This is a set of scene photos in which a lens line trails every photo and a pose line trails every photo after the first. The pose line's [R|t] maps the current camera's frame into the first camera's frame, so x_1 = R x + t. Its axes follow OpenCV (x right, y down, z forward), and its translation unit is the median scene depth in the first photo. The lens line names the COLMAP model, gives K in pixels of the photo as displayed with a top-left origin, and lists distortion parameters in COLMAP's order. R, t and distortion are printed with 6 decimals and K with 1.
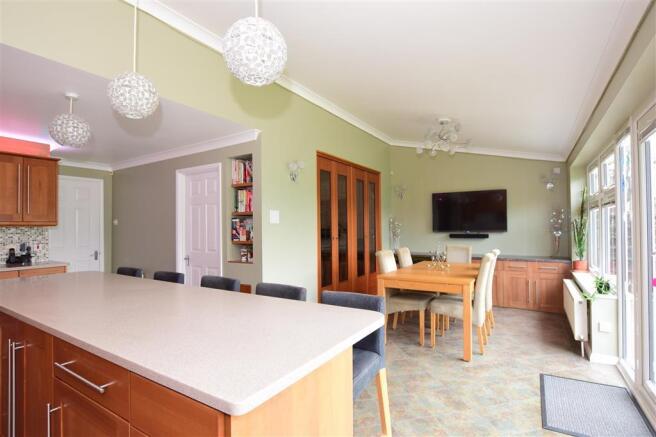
lens RADIAL K [[327.3, 0, 328.9], [0, 327.3, 221.7], [0, 0, 1]] dist [-0.001947, -0.000076]
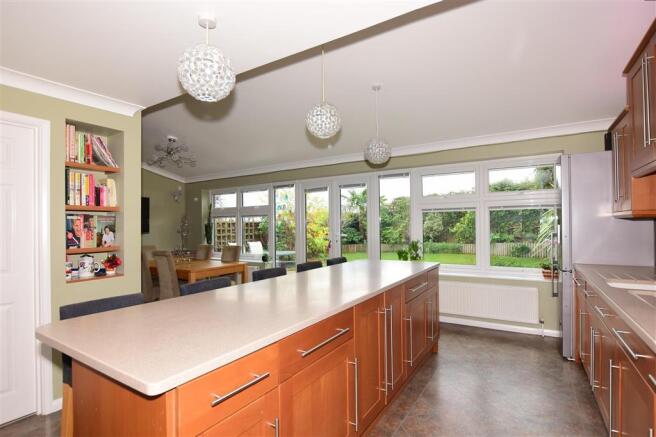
lens RADIAL K [[327.3, 0, 327.7], [0, 327.3, 222.3], [0, 0, 1]] dist [-0.001947, -0.000076]
pose [[-0.003480, 0.013165, 0.999907, -0.938688], [0.003959, 0.999906, -0.013151, 0.015512], [-0.999986, 0.003913, -0.003531, 0.491862]]
